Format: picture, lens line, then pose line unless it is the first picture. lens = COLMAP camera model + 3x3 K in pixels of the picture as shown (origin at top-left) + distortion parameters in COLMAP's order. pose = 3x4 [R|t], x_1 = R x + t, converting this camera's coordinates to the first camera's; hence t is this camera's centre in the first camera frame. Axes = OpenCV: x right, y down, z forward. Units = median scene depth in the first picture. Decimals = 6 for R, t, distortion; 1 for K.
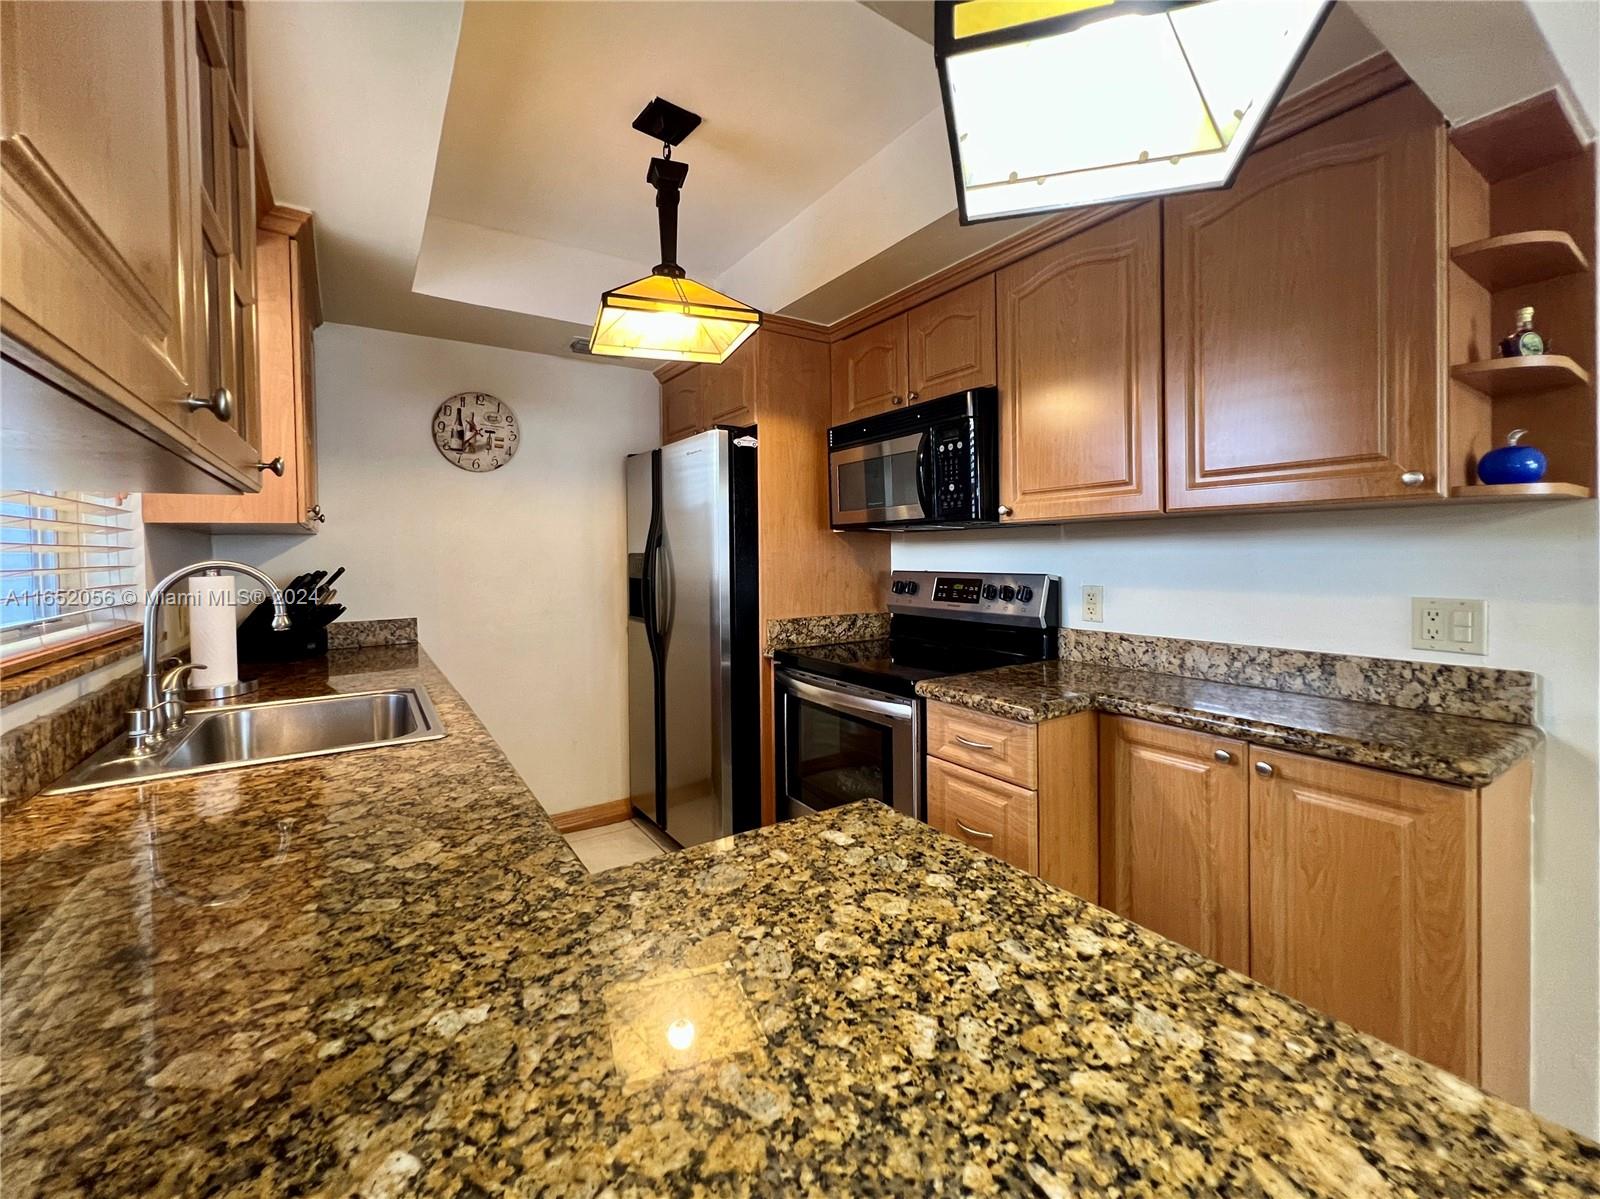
lens RADIAL K [[662.7, 0, 790.8], [0, 662.7, 558.5], [0, 0, 1]] dist [-0.001536, 0.000361]
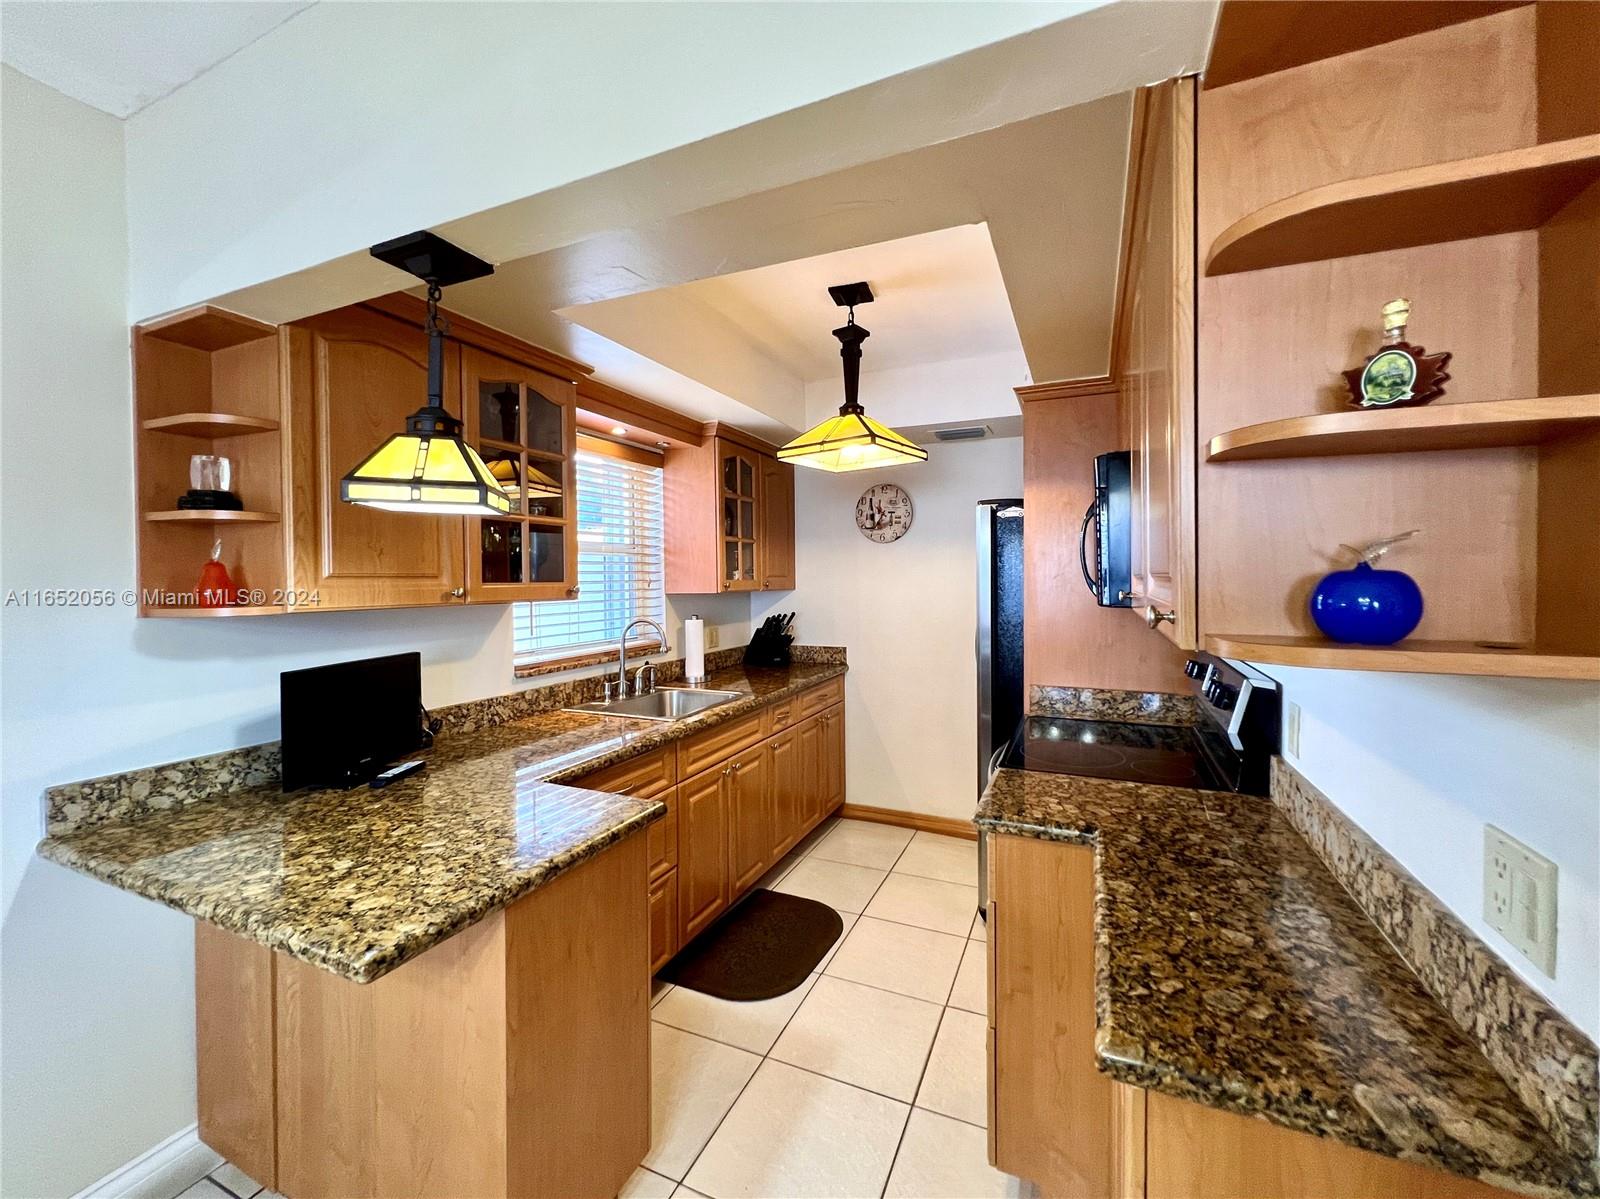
lens RADIAL K [[651.0, 0, 797.7], [0, 651.0, 583.7], [0, 0, 1]] dist [-0.001431, -0.000126]
pose [[0.540454, 0.017241, -0.841197, 0.900149], [-0.006633, 0.999846, 0.016231, -0.112605], [0.841348, -0.003193, 0.540485, 0.226222]]
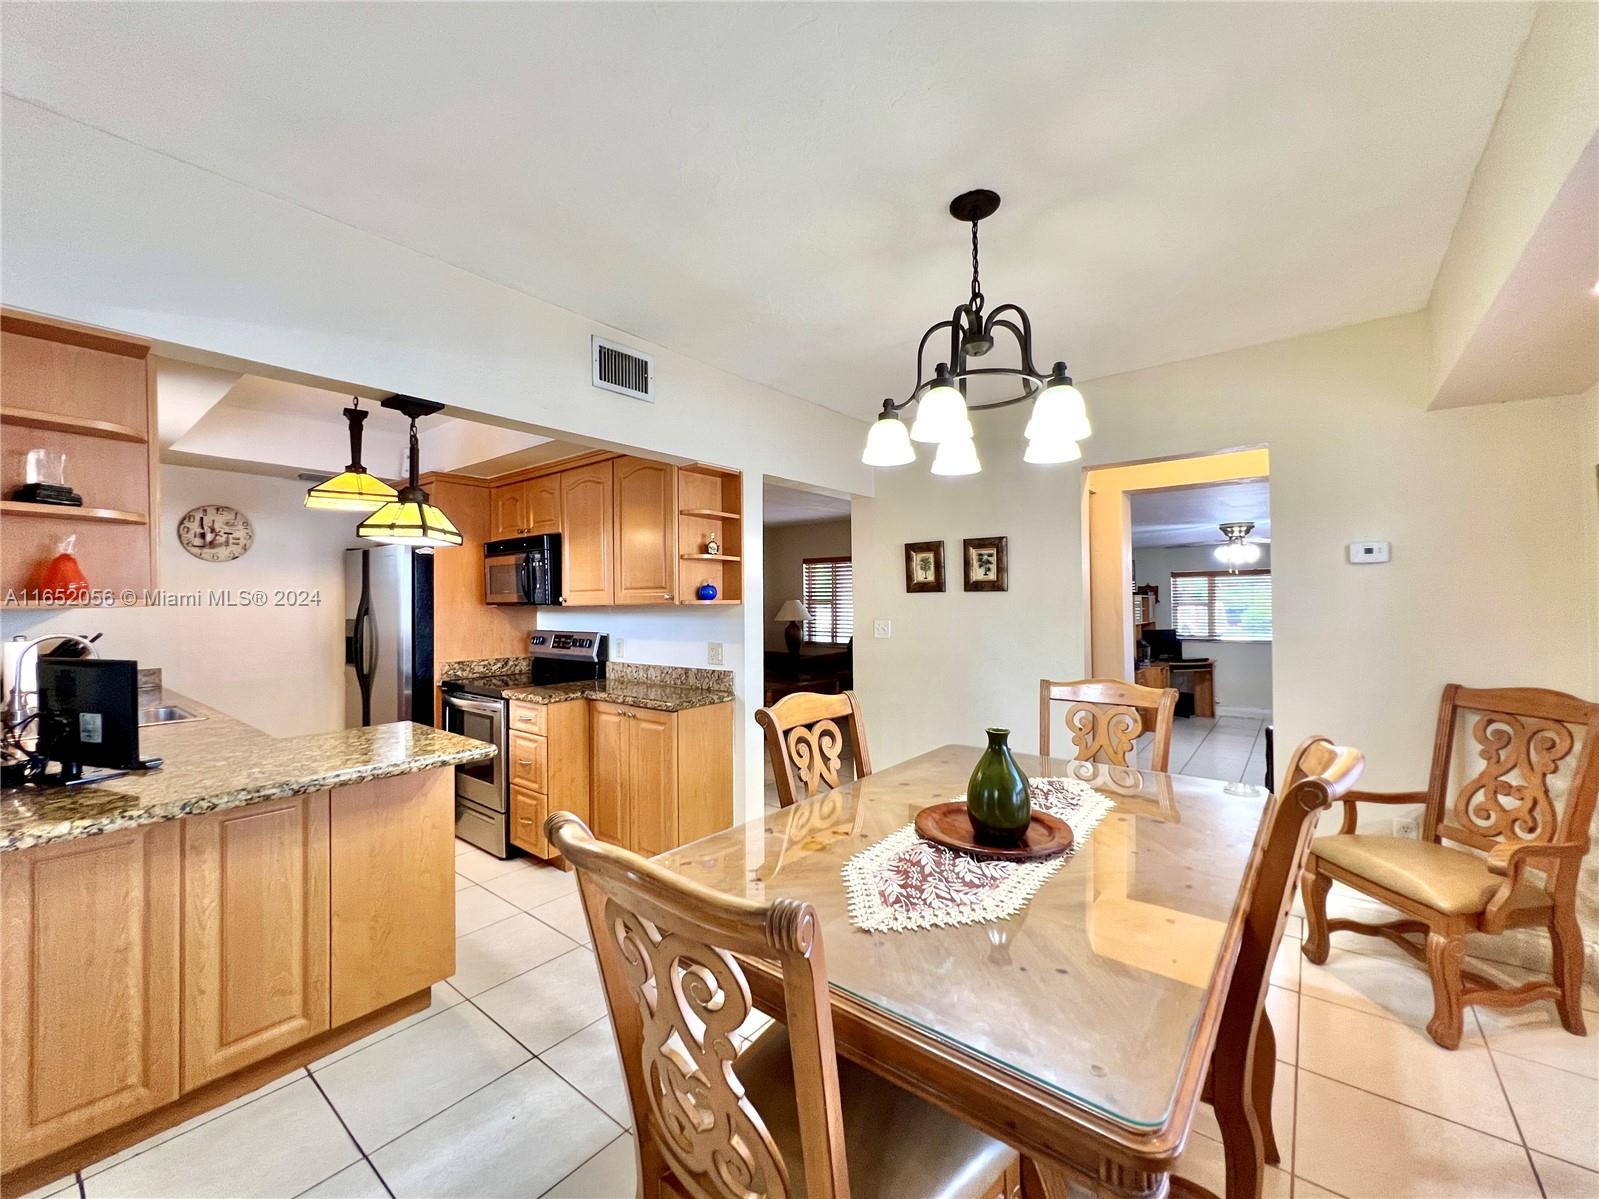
lens RADIAL K [[642.1, 0, 797.6], [0, 642.1, 594.7], [0, 0, 1]] dist [-0.002984, 0.000469]
pose [[0.949942, 0.006085, 0.312366, 0.439269], [0.001053, 0.999742, -0.022680, -0.049811], [-0.312423, 0.021874, 0.949691, -1.084831]]
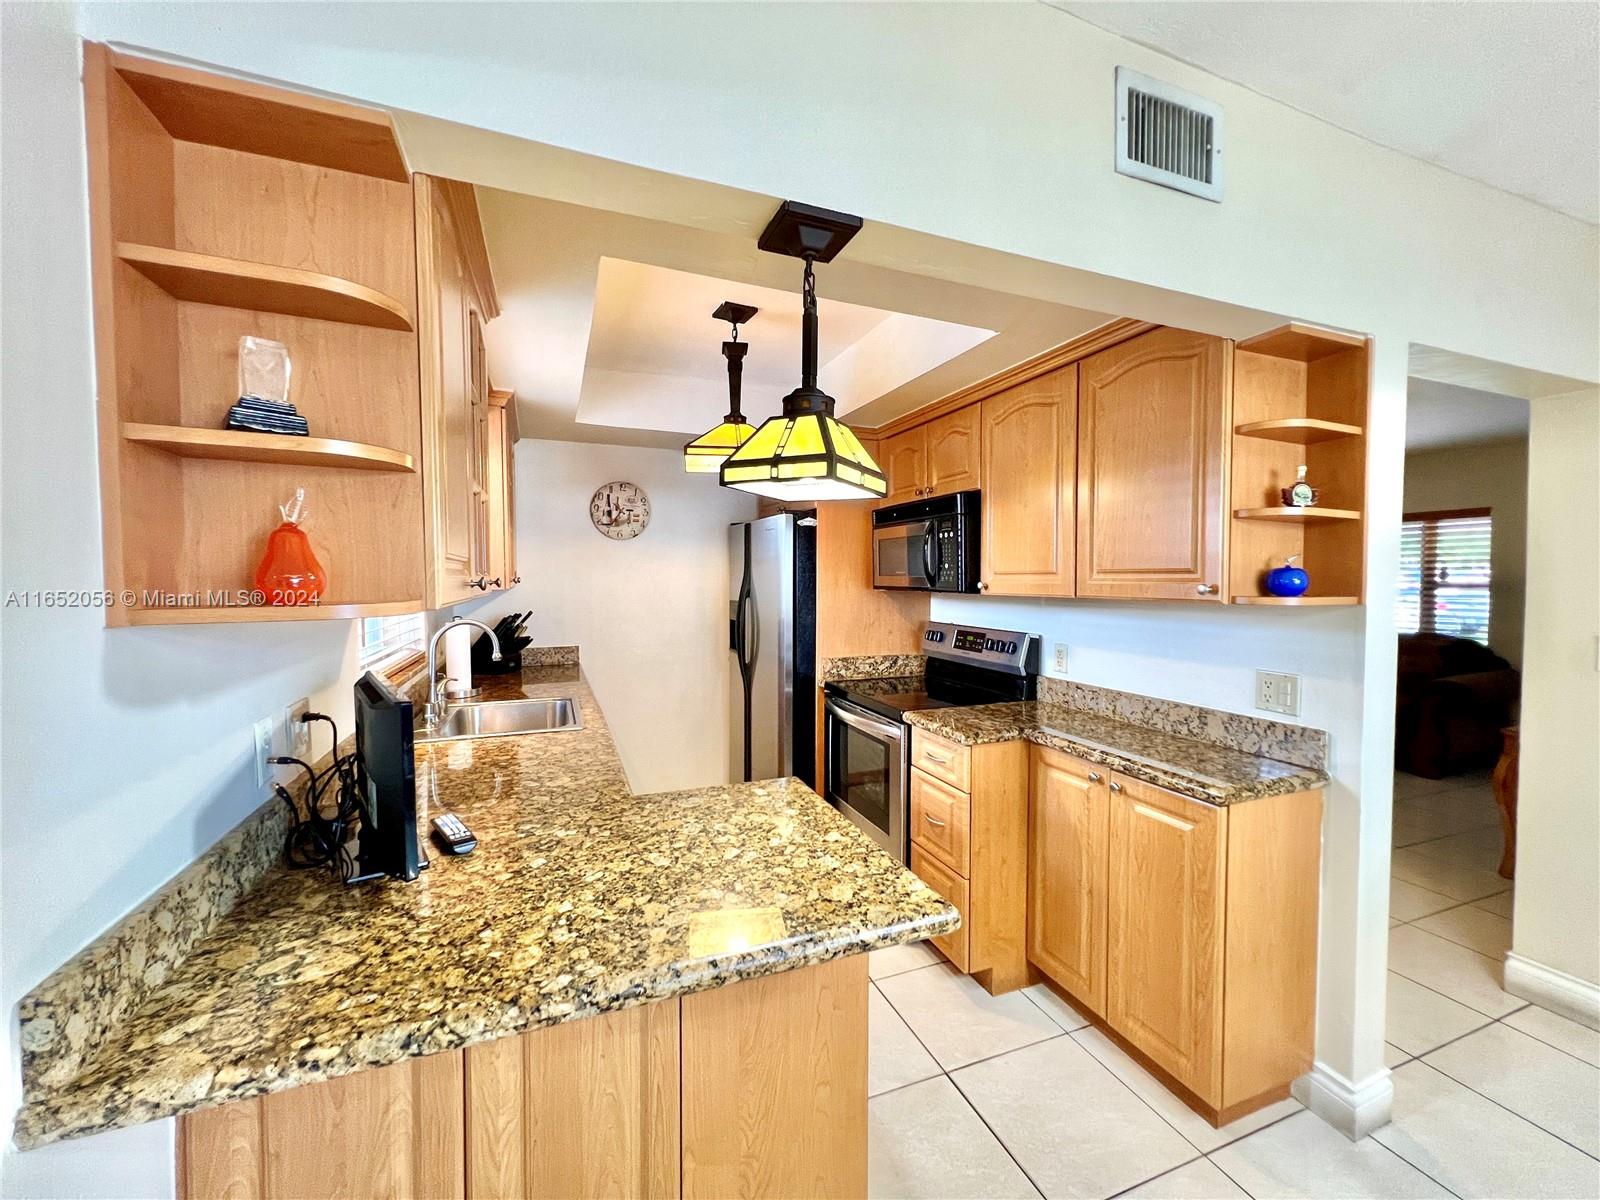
lens RADIAL K [[642.5, 0, 798.1], [0, 642.5, 595.2], [0, 0, 1]] dist [-0.002984, 0.000469]
pose [[0.978886, 0.019295, -0.203493, 0.254582], [-0.014979, 0.999629, 0.022731, -0.087091], [0.203856, -0.019203, 0.978813, -0.361435]]
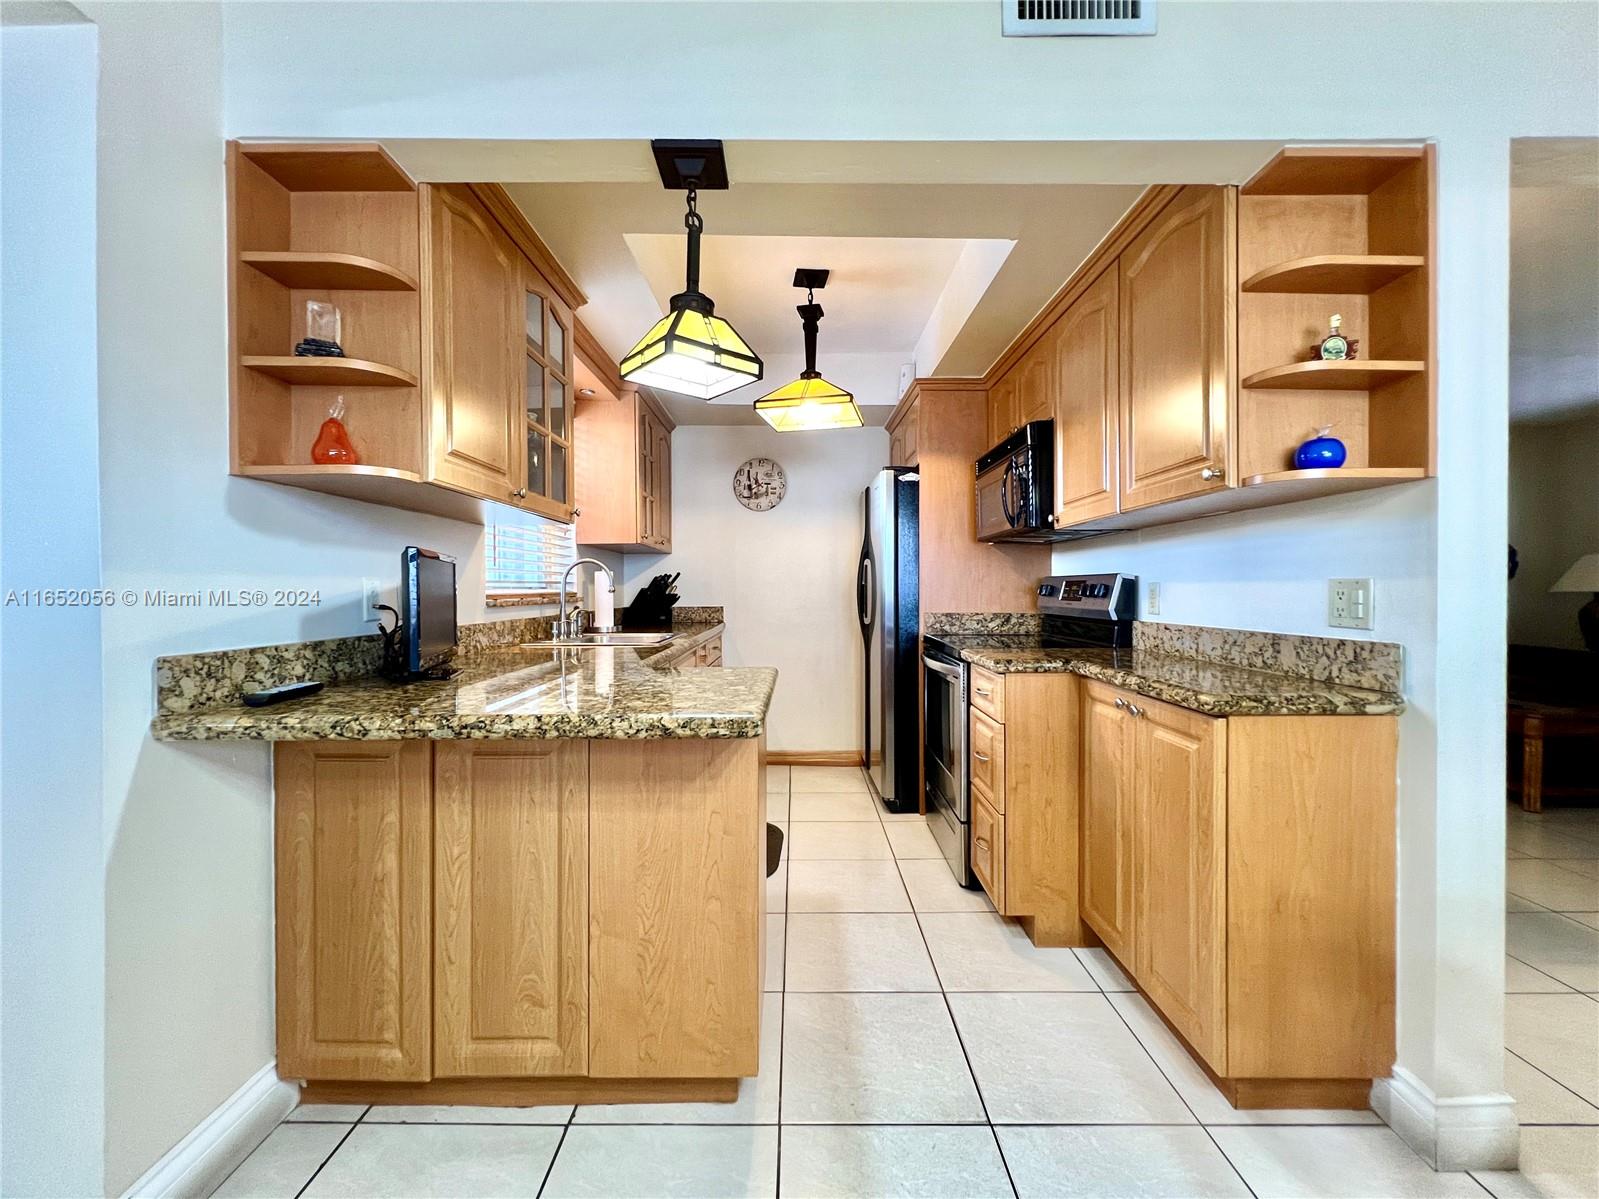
lens RADIAL K [[652.2, 0, 797.6], [0, 652.2, 590.1], [0, 0, 1]] dist [-0.003618, -0.000025]
pose [[0.838186, 0.011388, -0.545265, 0.663373], [-0.012631, 0.999919, 0.001468, 0.072455], [0.545238, 0.005657, 0.838262, -0.306500]]
